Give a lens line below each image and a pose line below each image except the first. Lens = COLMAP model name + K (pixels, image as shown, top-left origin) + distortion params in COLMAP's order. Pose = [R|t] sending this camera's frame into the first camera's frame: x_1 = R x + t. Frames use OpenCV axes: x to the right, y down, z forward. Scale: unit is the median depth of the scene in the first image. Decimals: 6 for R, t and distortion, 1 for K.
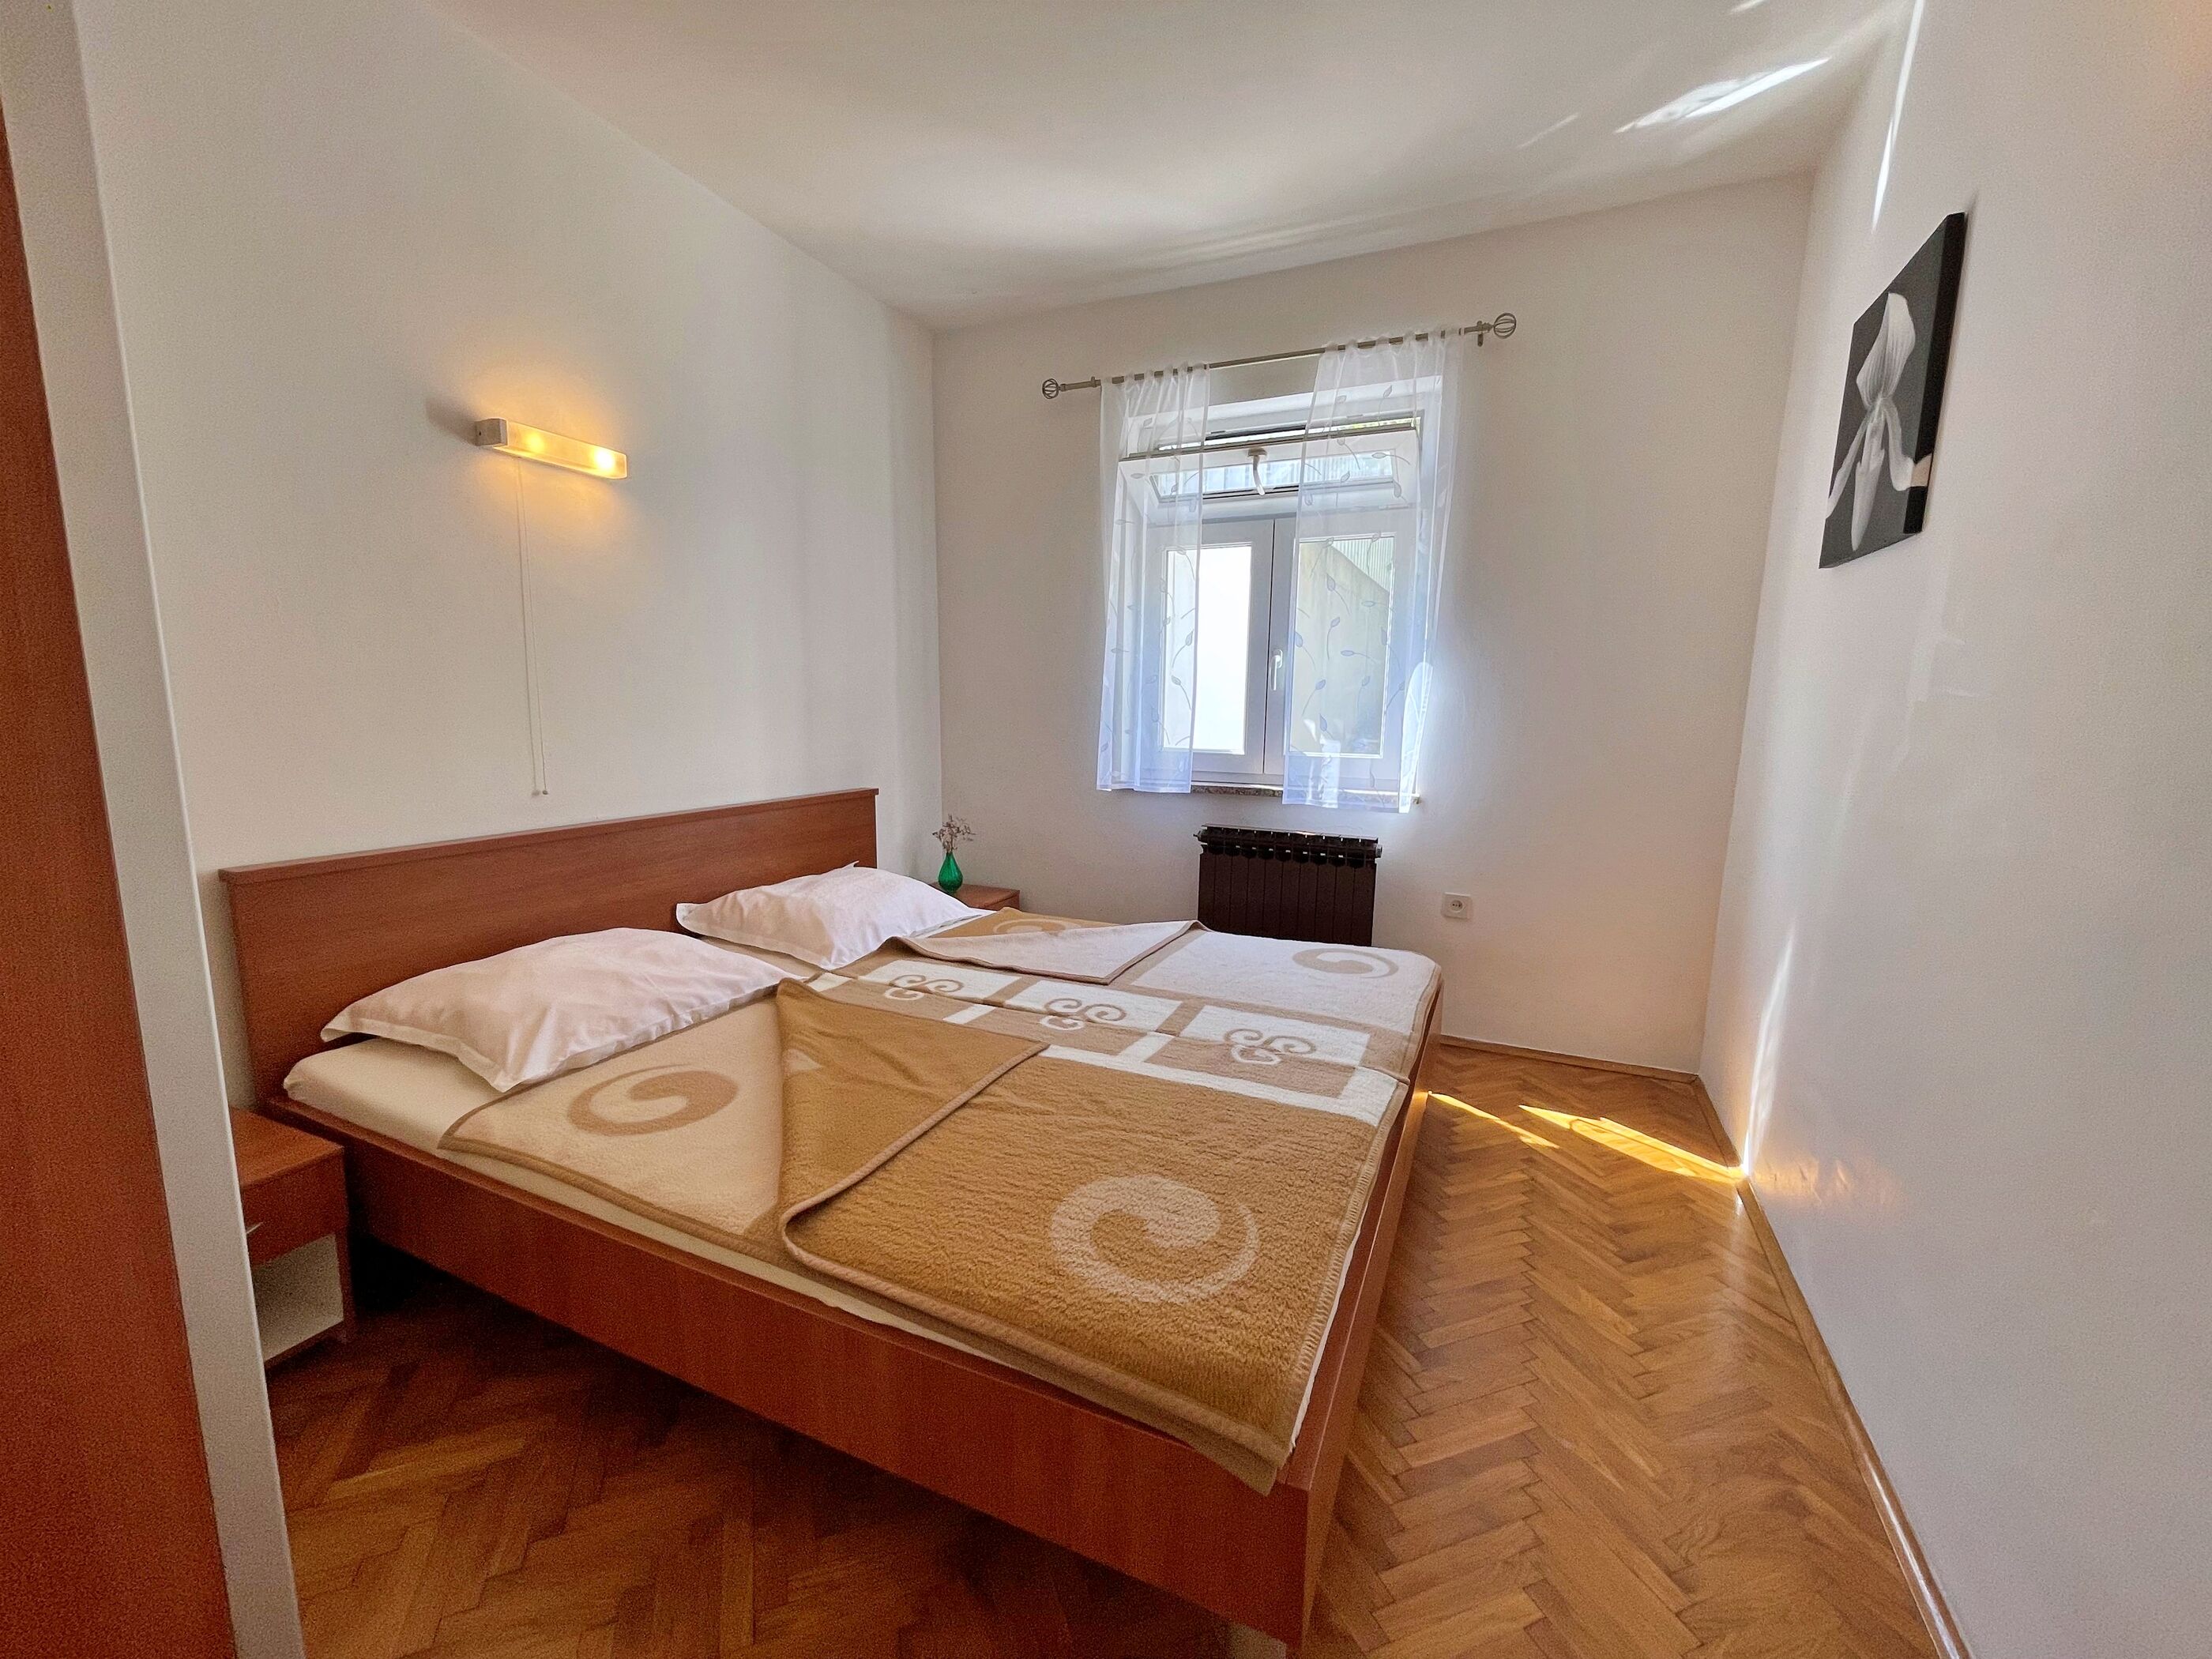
lens RADIAL K [[897.3, 0, 1092.2], [0, 897.3, 836.1], [0, 0, 1]] dist [0.006865, -0.000052]
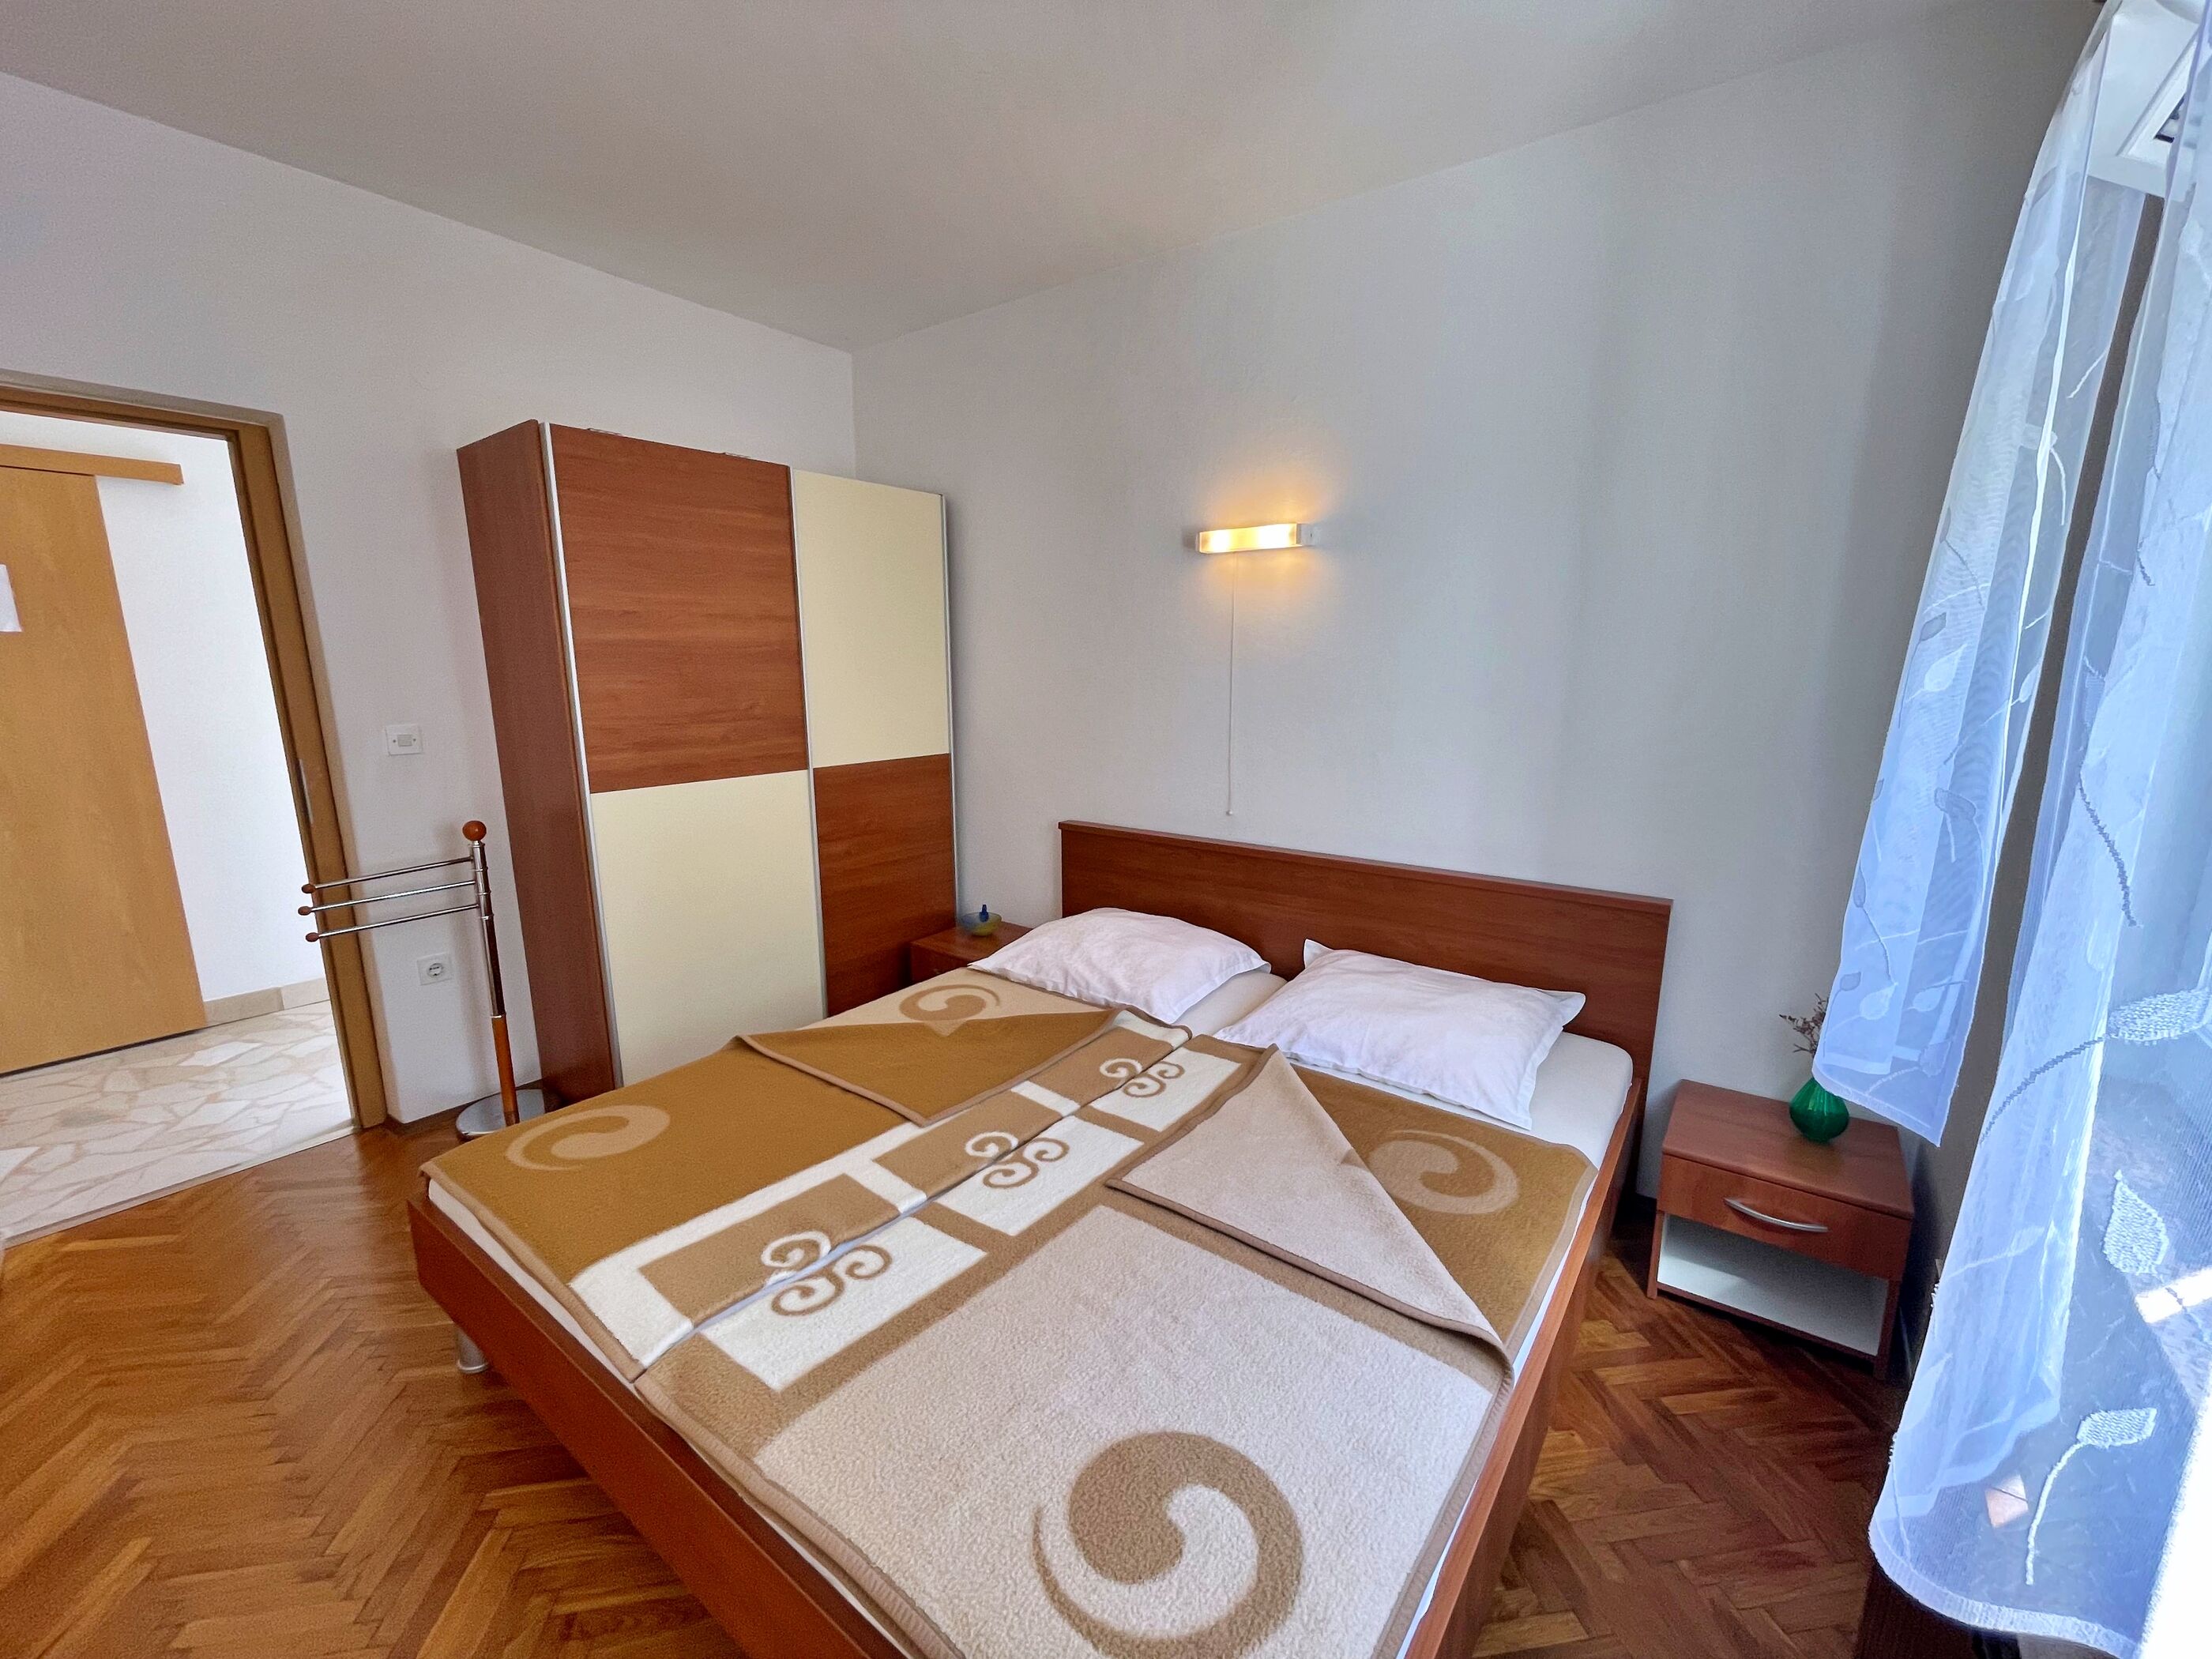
lens RADIAL K [[897.3, 0, 1092.2], [0, 897.3, 836.1], [0, 0, 1]] dist [0.006865, -0.000052]
pose [[-0.203737, 0.182538, -0.961858, 0.778096], [-0.151498, 0.964752, 0.215177, -0.307948], [0.967233, 0.189559, -0.168902, 1.222812]]
